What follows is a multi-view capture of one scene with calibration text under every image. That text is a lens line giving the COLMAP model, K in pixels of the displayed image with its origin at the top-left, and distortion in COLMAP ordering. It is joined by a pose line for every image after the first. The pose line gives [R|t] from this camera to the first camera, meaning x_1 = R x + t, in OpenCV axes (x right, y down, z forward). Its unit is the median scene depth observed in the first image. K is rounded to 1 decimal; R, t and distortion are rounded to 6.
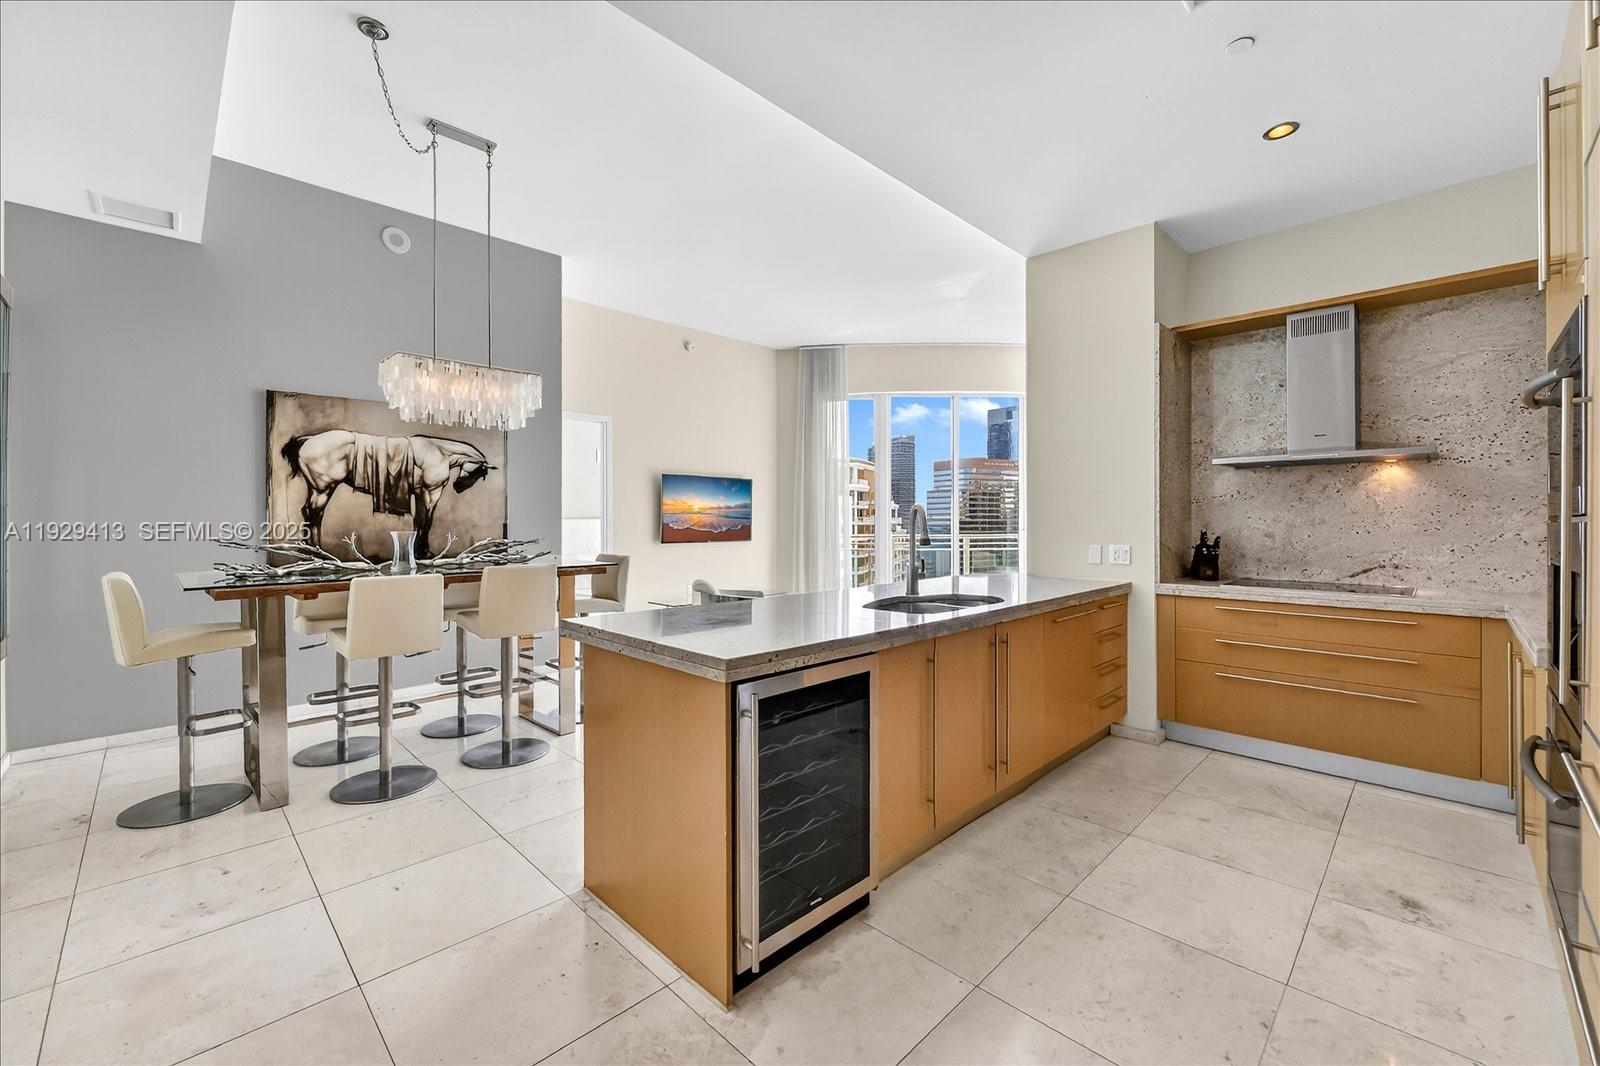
lens RADIAL K [[649.6, 0, 793.4], [0, 649.6, 517.2], [0, 0, 1]] dist [-0.000698, -0.000194]
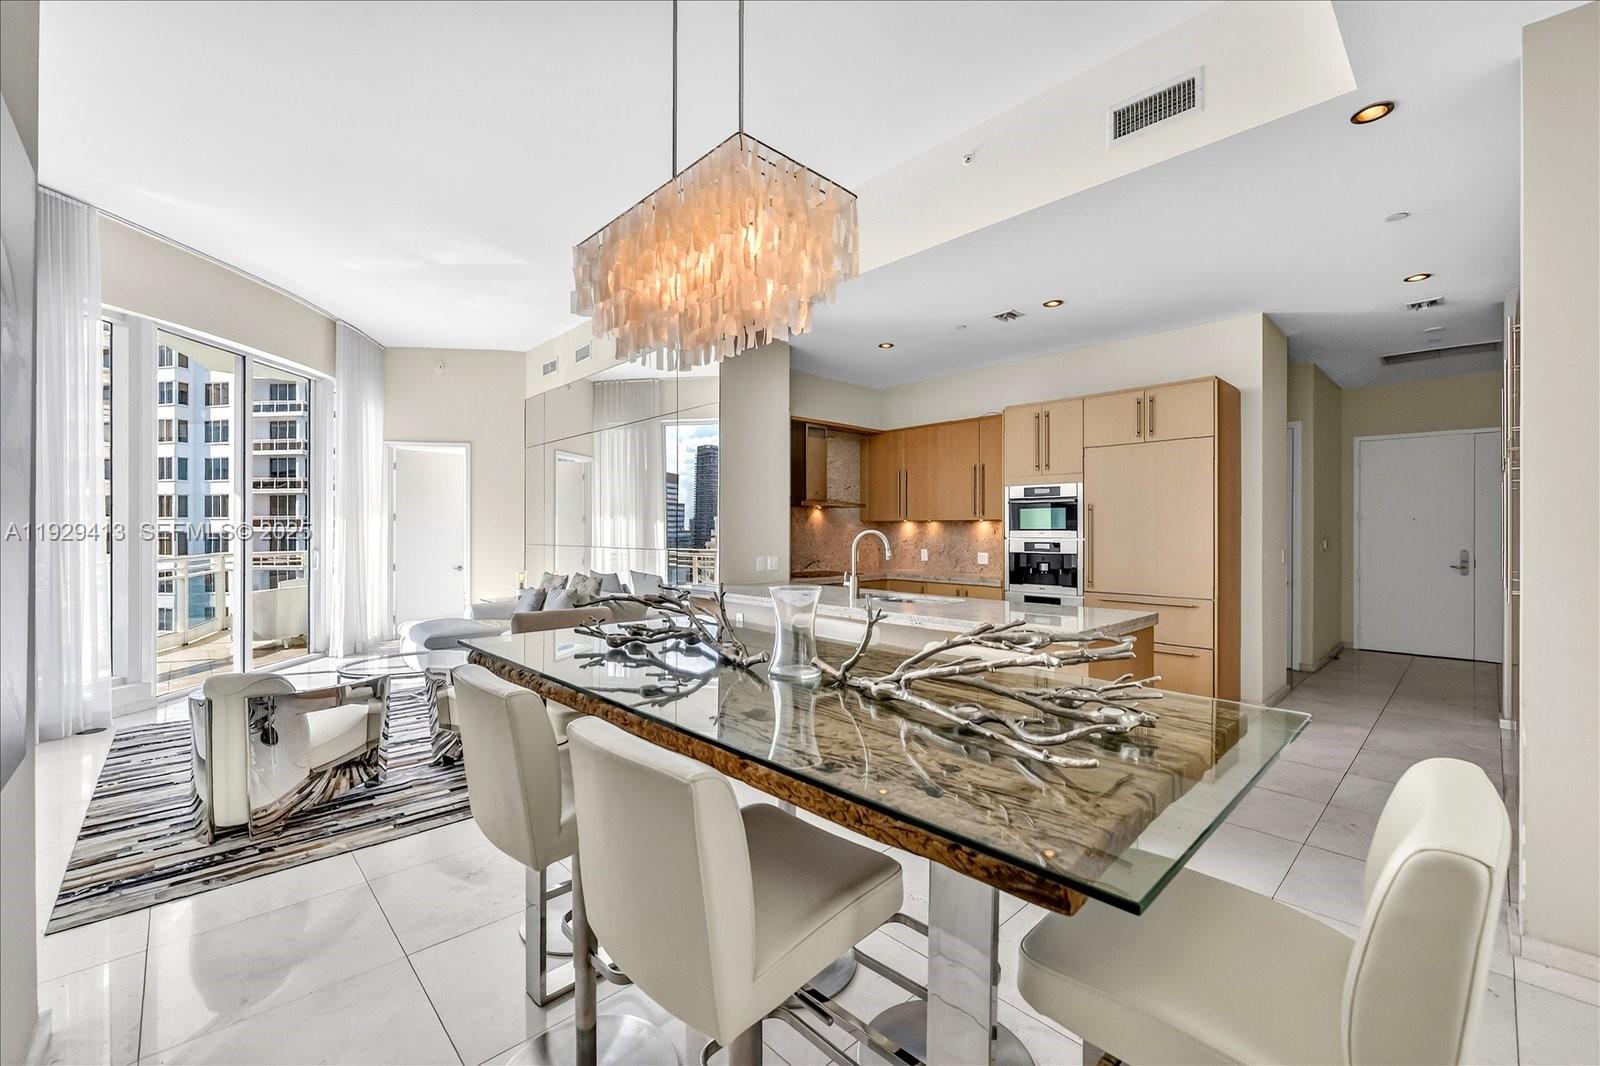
lens RADIAL K [[653.2, 0, 805.3], [0, 653.2, 529.4], [0, 0, 1]] dist [-0.002441, -0.000637]
pose [[0.010724, 0.003147, 0.999938, -0.856885], [-0.006618, 0.999973, -0.003076, -0.012935], [-0.999921, -0.006585, 0.010744, 0.813049]]
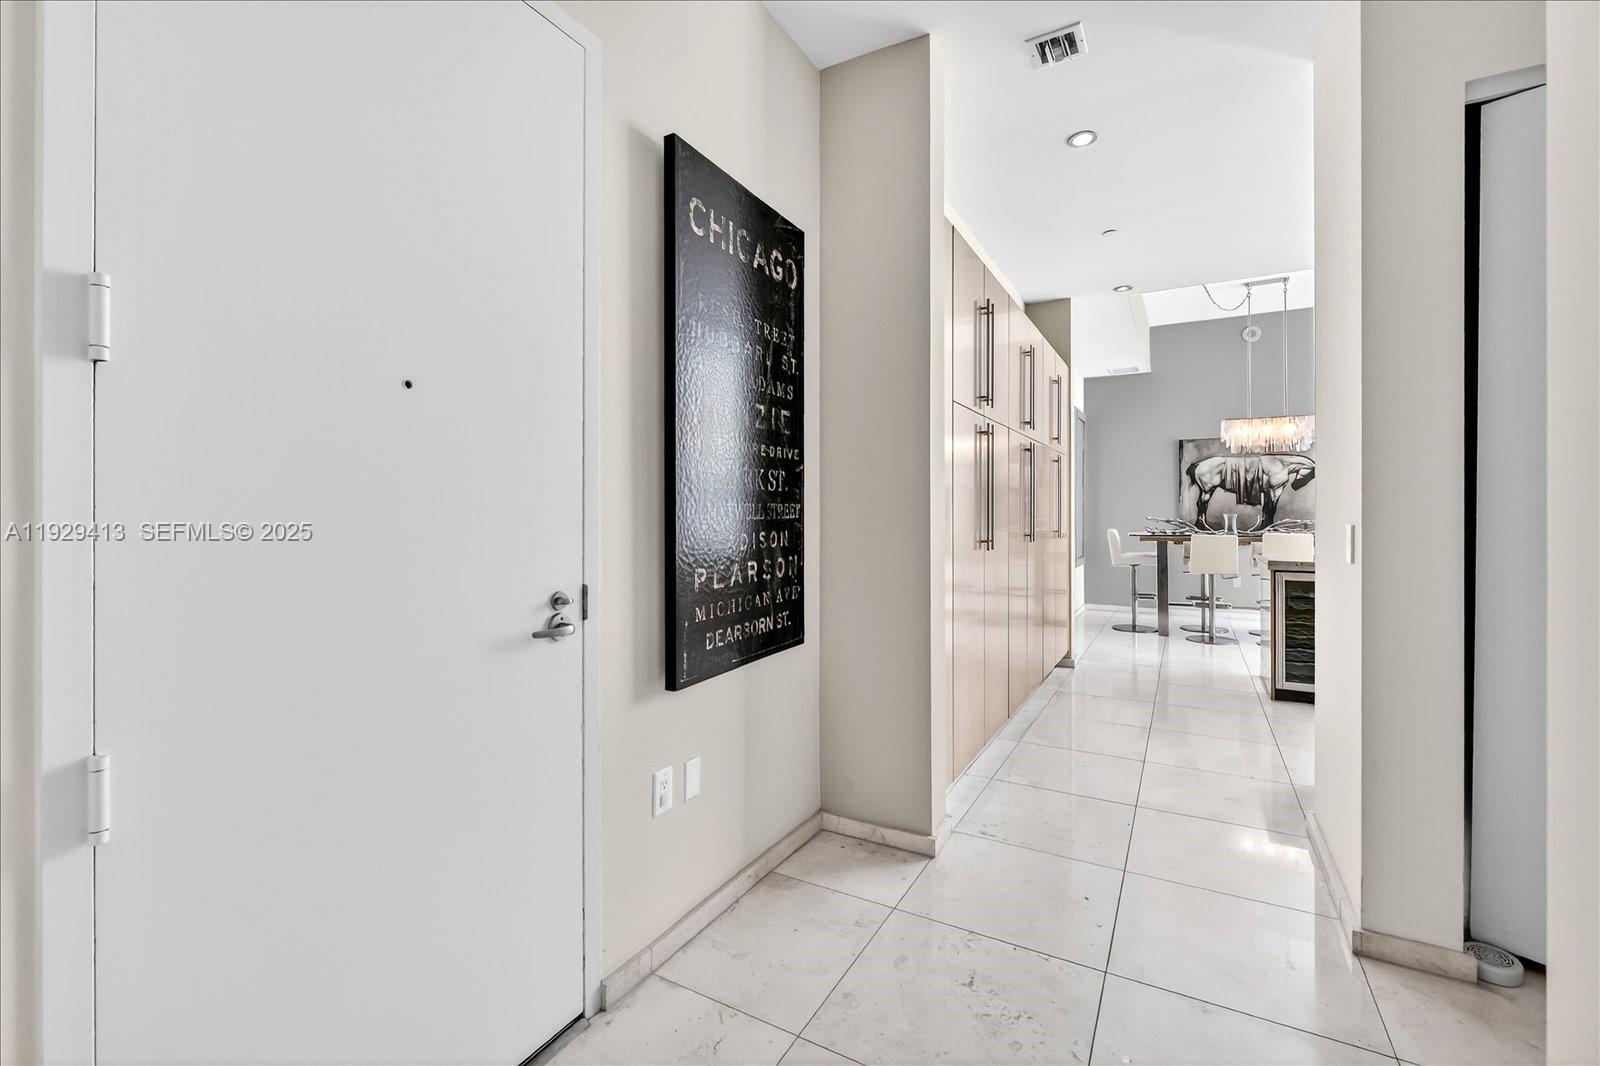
lens RADIAL K [[675.8, 0, 800.4], [0, 675.8, 516.5], [0, 0, 1]] dist [0.000000, -0.000091]
pose [[0.268261, 0.002857, -0.963342, 0.760176], [0.002392, 0.999991, 0.003631, 0.016430], [0.963343, -0.003278, 0.268251, -0.569827]]
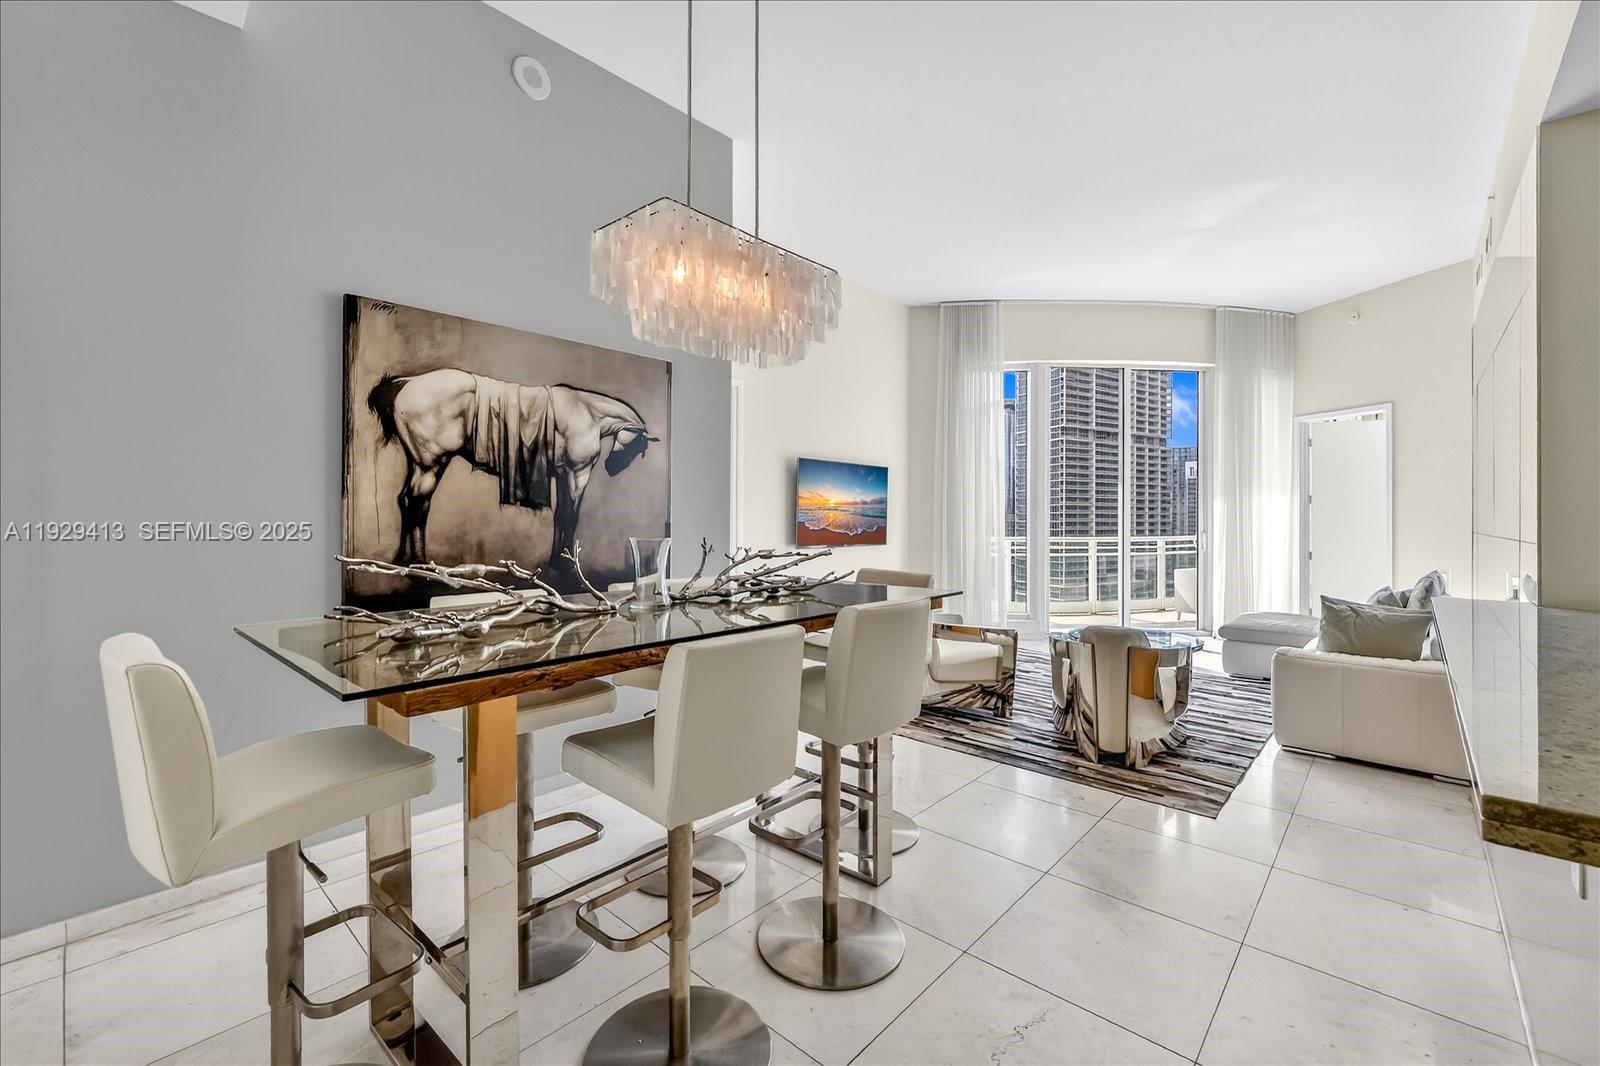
lens RADIAL K [[675.8, 0, 800.4], [0, 675.8, 516.5], [0, 0, 1]] dist [0.000000, -0.000091]
pose [[0.998266, 0.004194, 0.058713, -0.418802], [-0.004218, 0.999991, 0.000285, 0.003211], [-0.058711, -0.000532, 0.998275, 0.351625]]
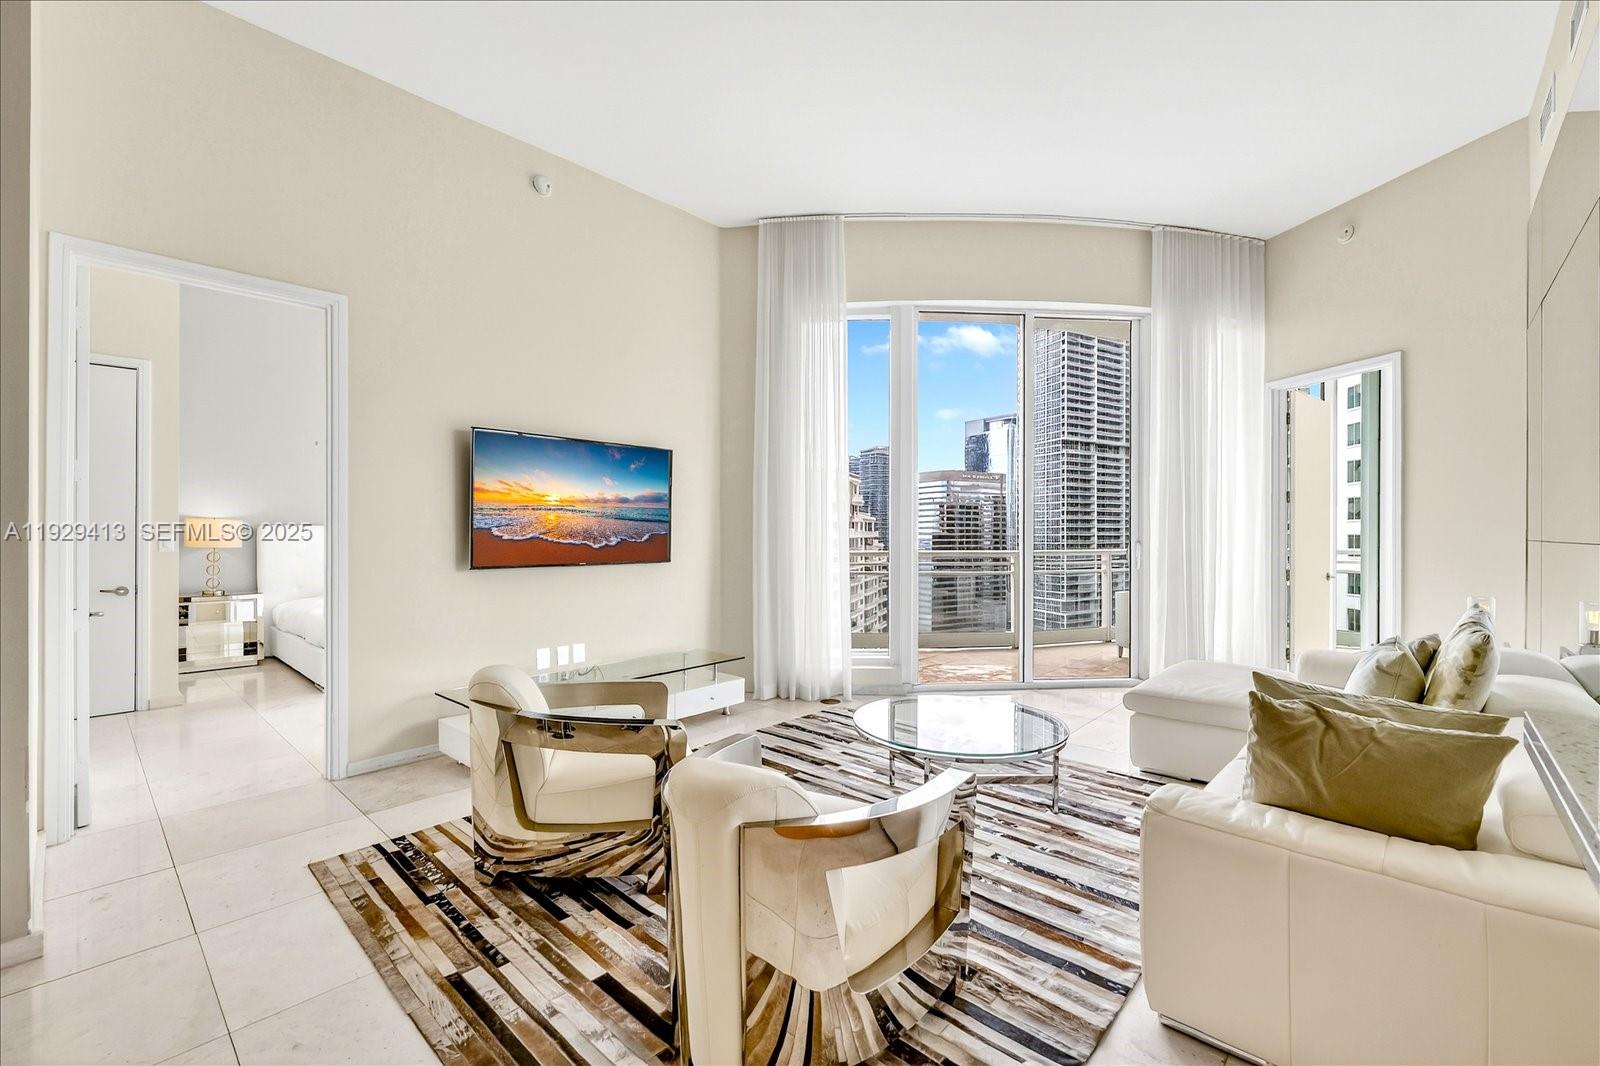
lens RADIAL K [[672.6, 0, 800.0], [0, 672.6, 533.0], [0, 0, 1]] dist [0.001552, 0.000010]
pose [[0.998679, 0.001636, 0.051349, 0.029630], [-0.001804, 0.999993, 0.003222, 0.018037], [-0.051344, -0.003310, 0.998676, 0.812786]]
